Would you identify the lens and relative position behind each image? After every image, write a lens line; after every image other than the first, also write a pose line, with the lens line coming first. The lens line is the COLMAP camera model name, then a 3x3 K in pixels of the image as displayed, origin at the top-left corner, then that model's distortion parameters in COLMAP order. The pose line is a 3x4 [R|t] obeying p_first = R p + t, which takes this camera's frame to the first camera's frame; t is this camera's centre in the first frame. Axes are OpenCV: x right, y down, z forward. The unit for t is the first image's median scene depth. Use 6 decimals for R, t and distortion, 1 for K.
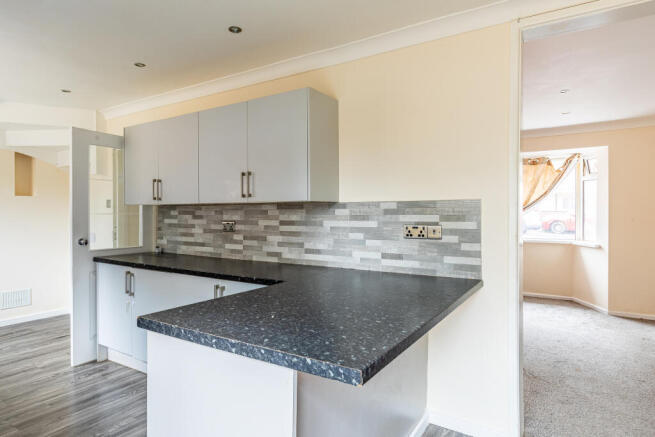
lens RADIAL K [[379.4, 0, 327.5], [0, 379.4, 218.5], [0, 0, 1]] dist [-0.002982, -0.001132]
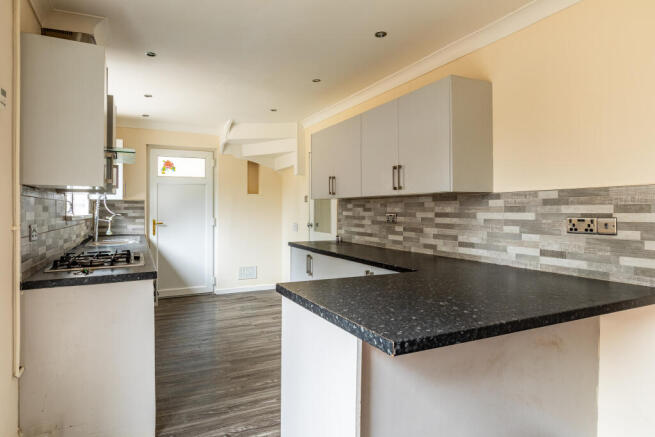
lens RADIAL K [[392.9, 0, 326.4], [0, 392.9, 211.5], [0, 0, 1]] dist [0.001029, -0.000148]
pose [[0.849597, 0.002097, -0.527428, 0.191842], [-0.006826, 0.999952, -0.007020, 0.013021], [0.527388, 0.009565, 0.849571, -0.024295]]
